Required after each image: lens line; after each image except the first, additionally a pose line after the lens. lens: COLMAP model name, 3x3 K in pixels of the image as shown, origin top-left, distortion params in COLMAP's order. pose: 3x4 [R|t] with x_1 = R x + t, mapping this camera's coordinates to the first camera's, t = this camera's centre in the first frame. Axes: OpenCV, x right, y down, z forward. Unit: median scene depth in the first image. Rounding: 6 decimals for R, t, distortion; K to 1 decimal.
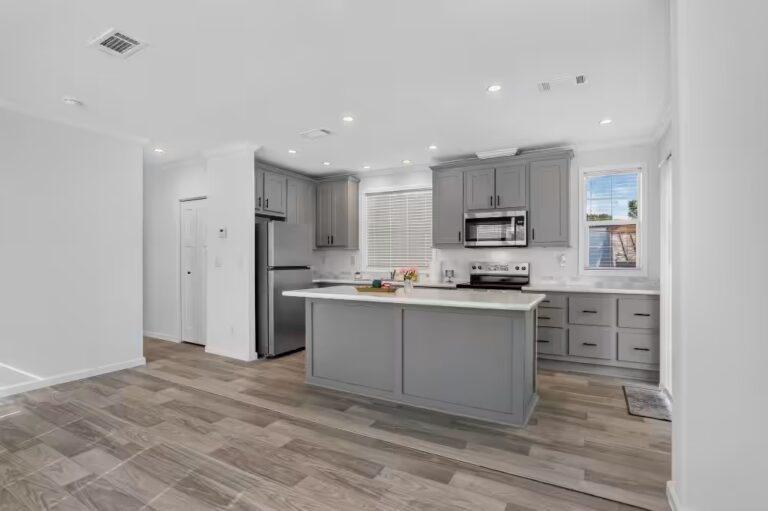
lens RADIAL K [[373.5, 0, 384.0], [0, 373.5, 255.5], [0, 0, 1]] dist [-0.001467, 0.000535]
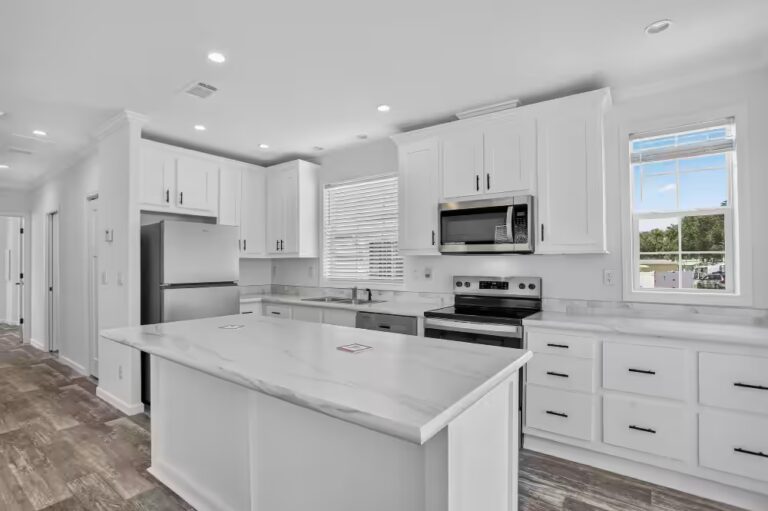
lens RADIAL K [[372.7, 0, 378.9], [0, 372.7, 254.6], [0, 0, 1]] dist [0.000034, 0.000791]
pose [[0.990407, -0.008083, -0.137945, 0.202112], [0.005977, 0.999859, -0.015677, -0.011918], [0.138052, 0.014702, 0.990316, 0.328357]]
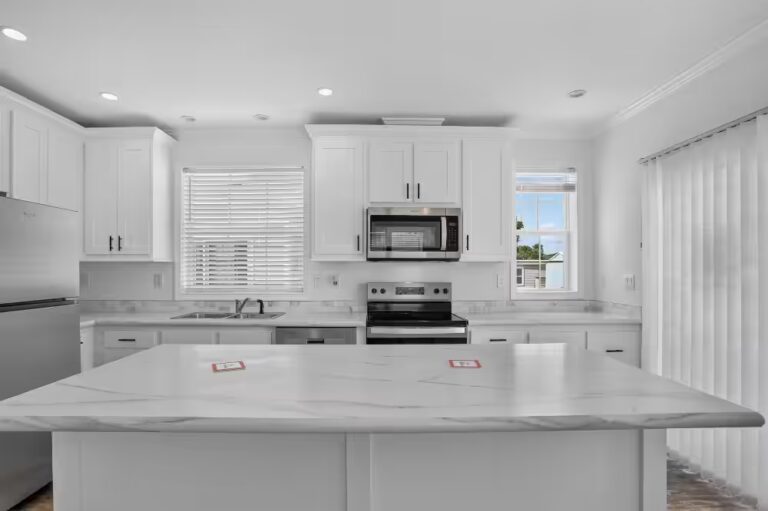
lens RADIAL K [[381.8, 0, 351.3], [0, 381.8, 267.5], [0, 0, 1]] dist [-0.017054, 0.000227]
pose [[0.886081, 0.000172, 0.463530, -0.117386], [-0.001169, 0.999998, 0.001864, -0.010999], [-0.463528, -0.002194, 0.886080, 0.438754]]
